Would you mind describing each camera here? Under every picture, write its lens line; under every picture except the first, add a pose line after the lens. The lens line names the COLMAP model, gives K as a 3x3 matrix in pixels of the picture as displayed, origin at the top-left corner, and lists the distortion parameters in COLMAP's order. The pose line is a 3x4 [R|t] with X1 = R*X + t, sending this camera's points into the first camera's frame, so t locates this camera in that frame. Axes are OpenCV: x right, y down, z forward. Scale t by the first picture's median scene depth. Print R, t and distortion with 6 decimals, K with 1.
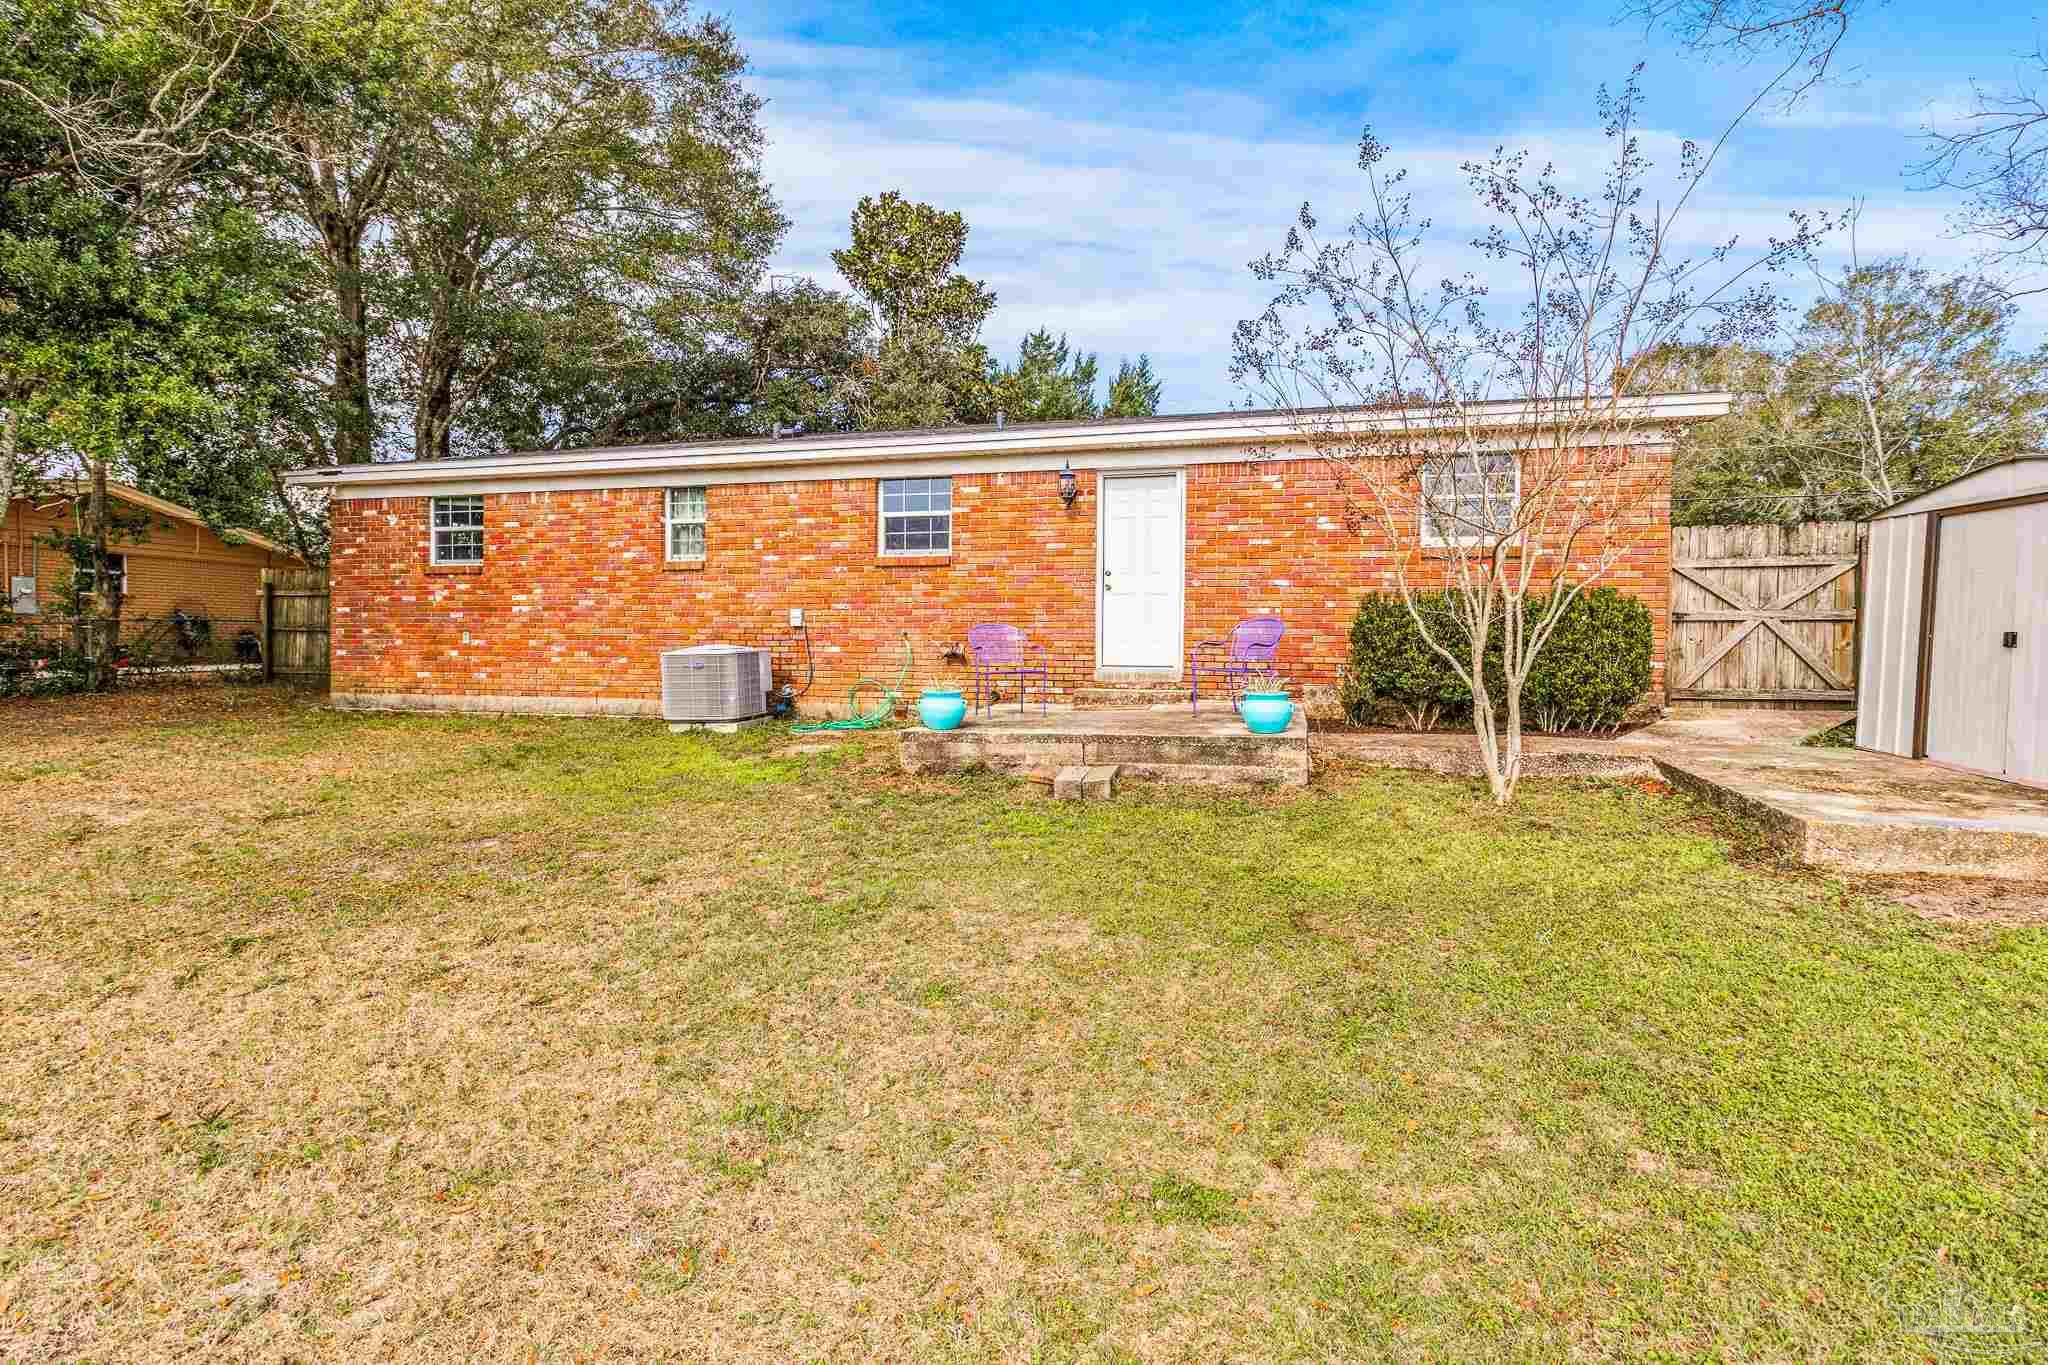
lens RADIAL K [[963.2, 0, 1028.1], [0, 963.2, 675.3], [0, 0, 1]] dist [0.000154, 0.000253]
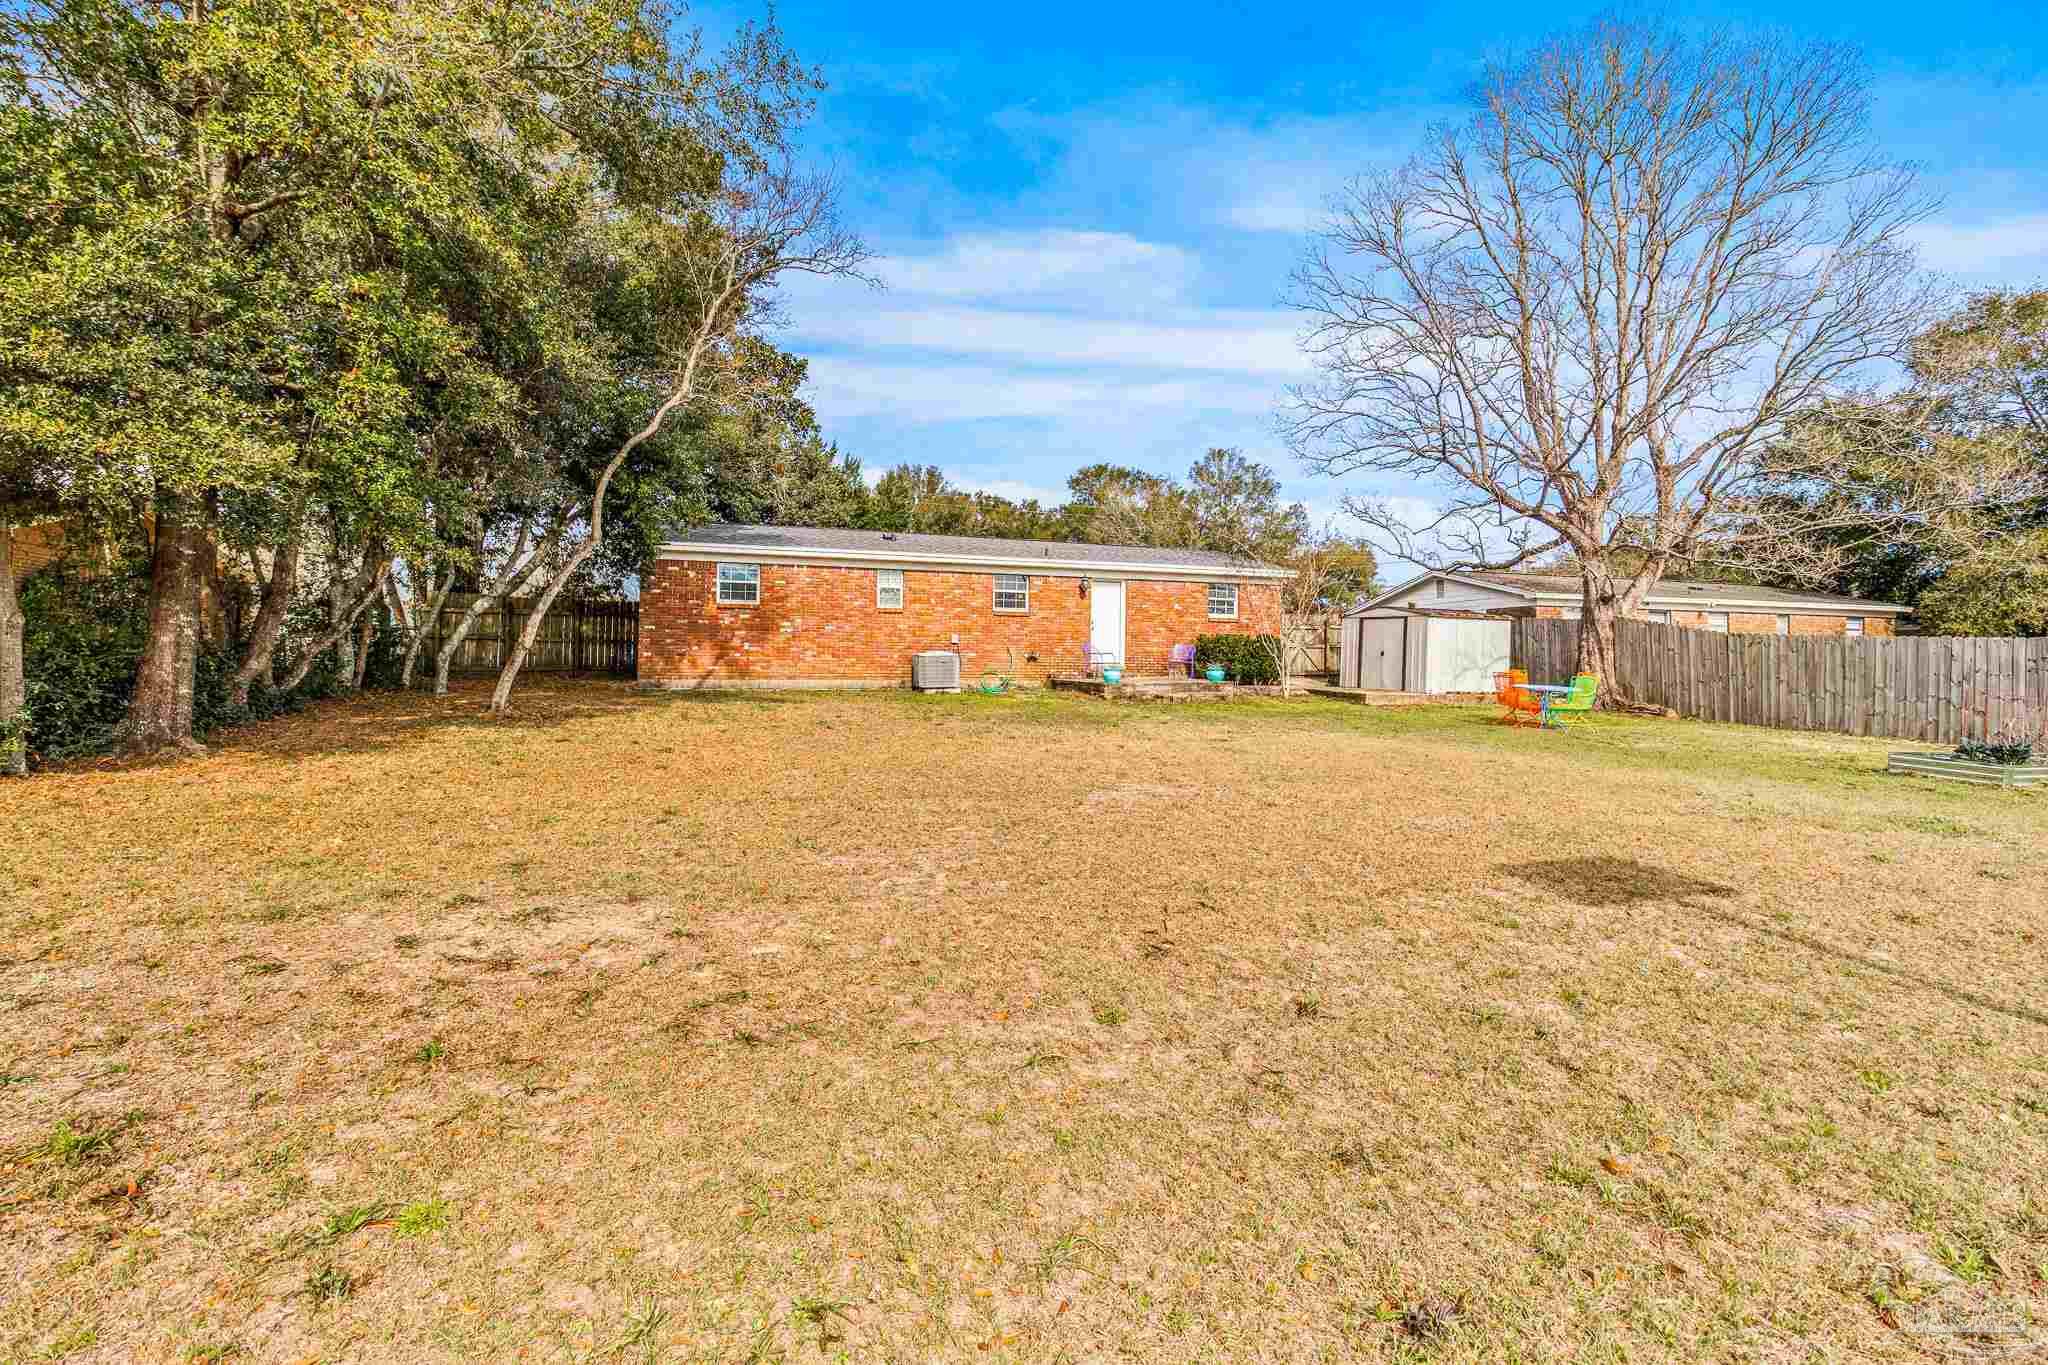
lens RADIAL K [[963.2, 0, 1020.4], [0, 963.2, 674.4], [0, 0, 1]] dist [0.000154, 0.000253]
pose [[0.840084, 0.001639, 0.542453, -1.163582], [0.013346, 0.999630, -0.023689, 0.062174], [-0.542291, 0.027140, 0.839752, -0.740019]]
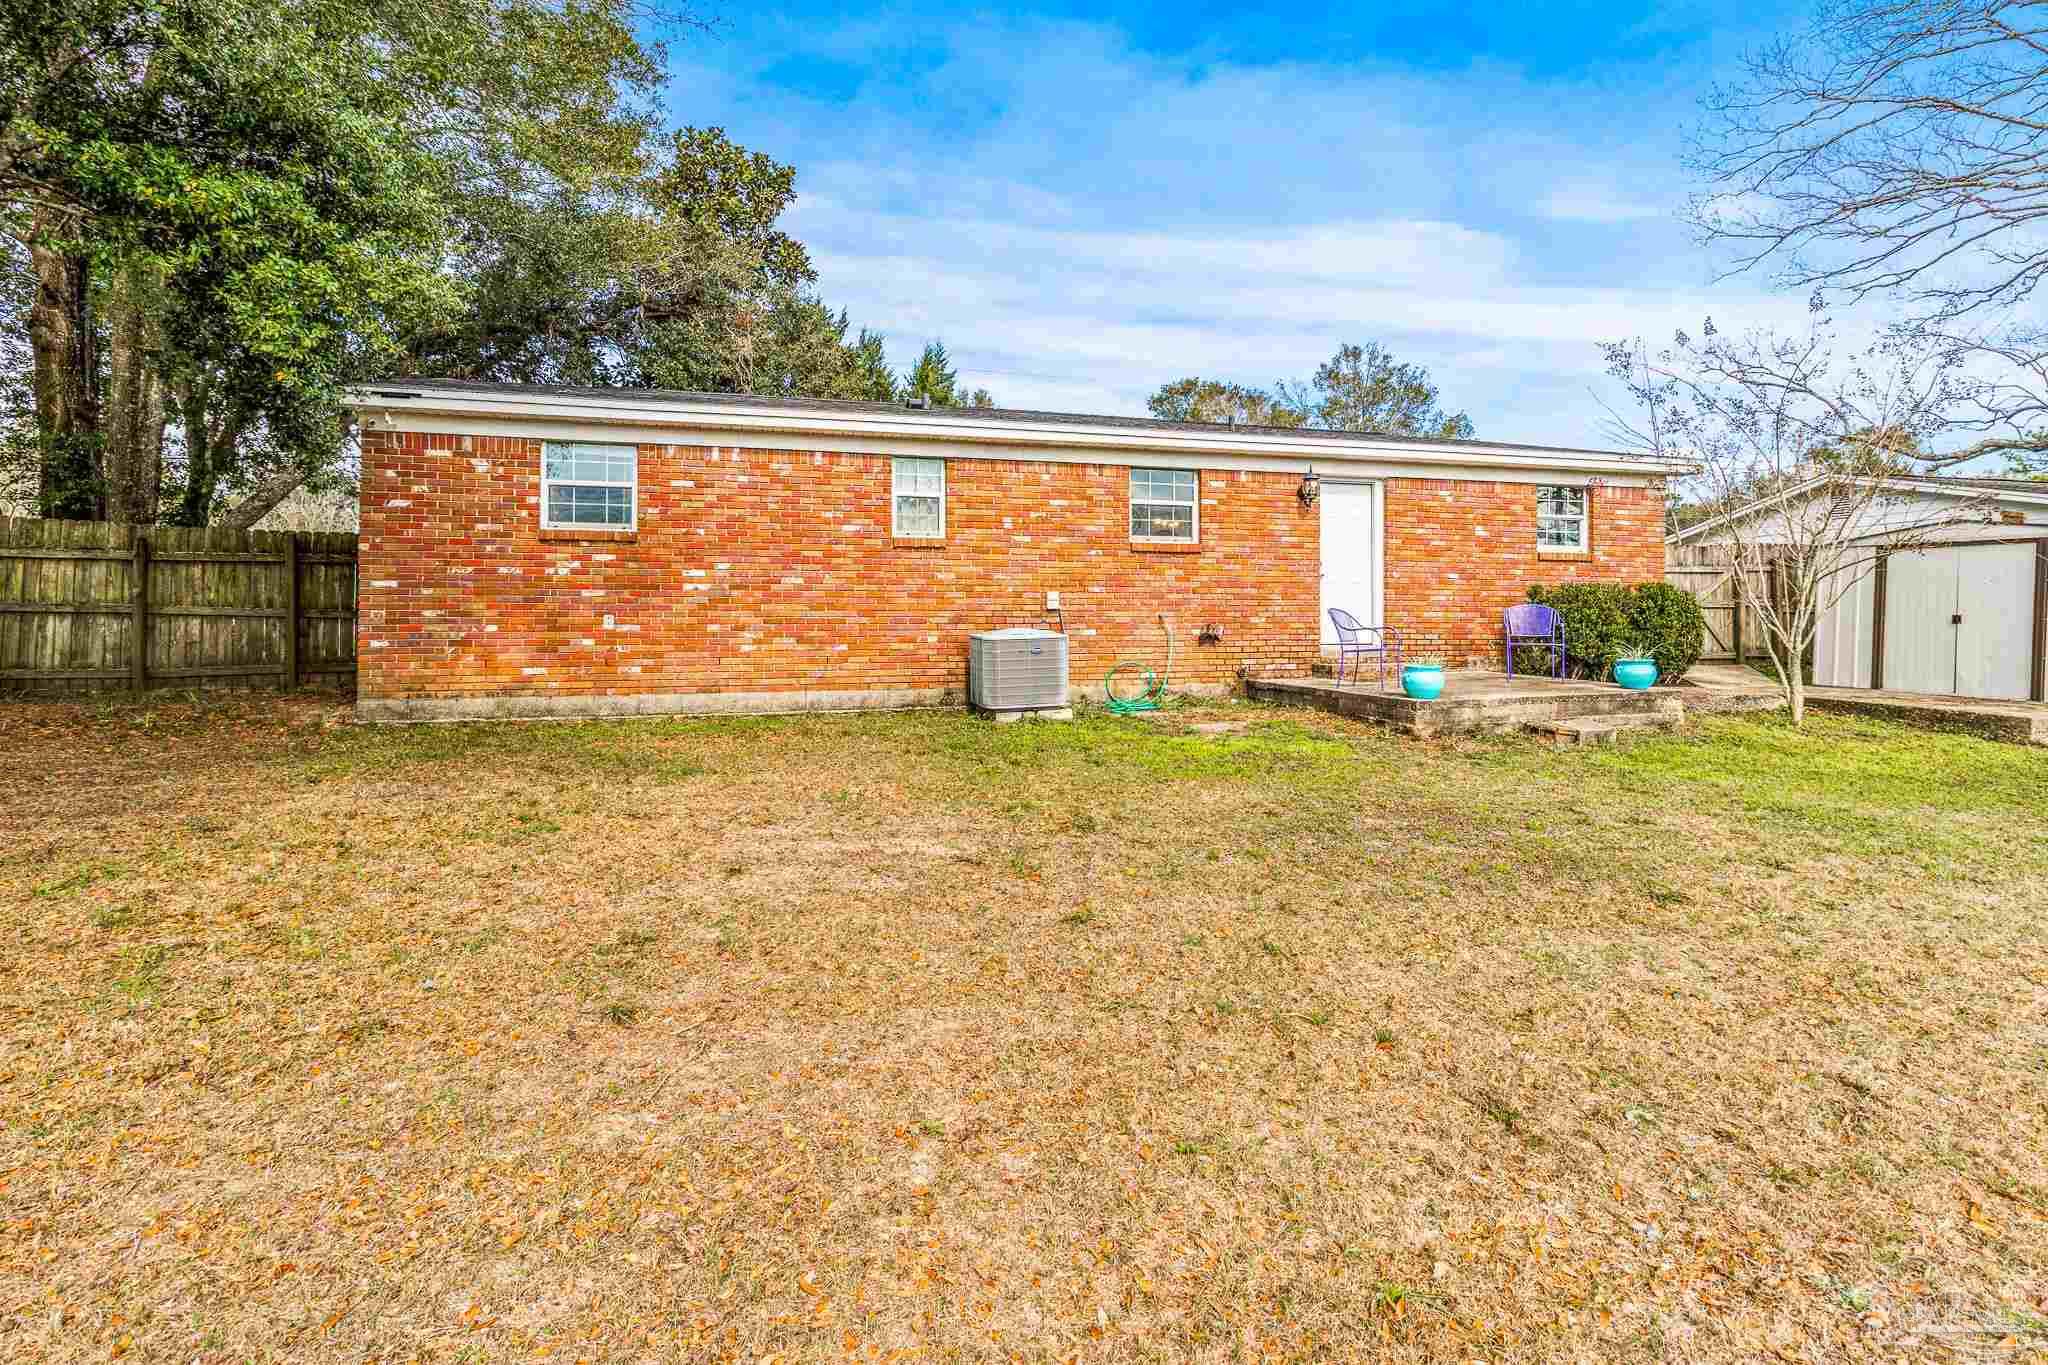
lens RADIAL K [[963.2, 0, 1015.9], [0, 963.2, 639.4], [0, 0, 1]] dist [0.000154, 0.000253]
pose [[0.866978, -0.012117, 0.498198, -0.724598], [0.022888, 0.999618, -0.015518, -0.005388], [-0.497820, 0.024857, 0.866924, 0.159272]]
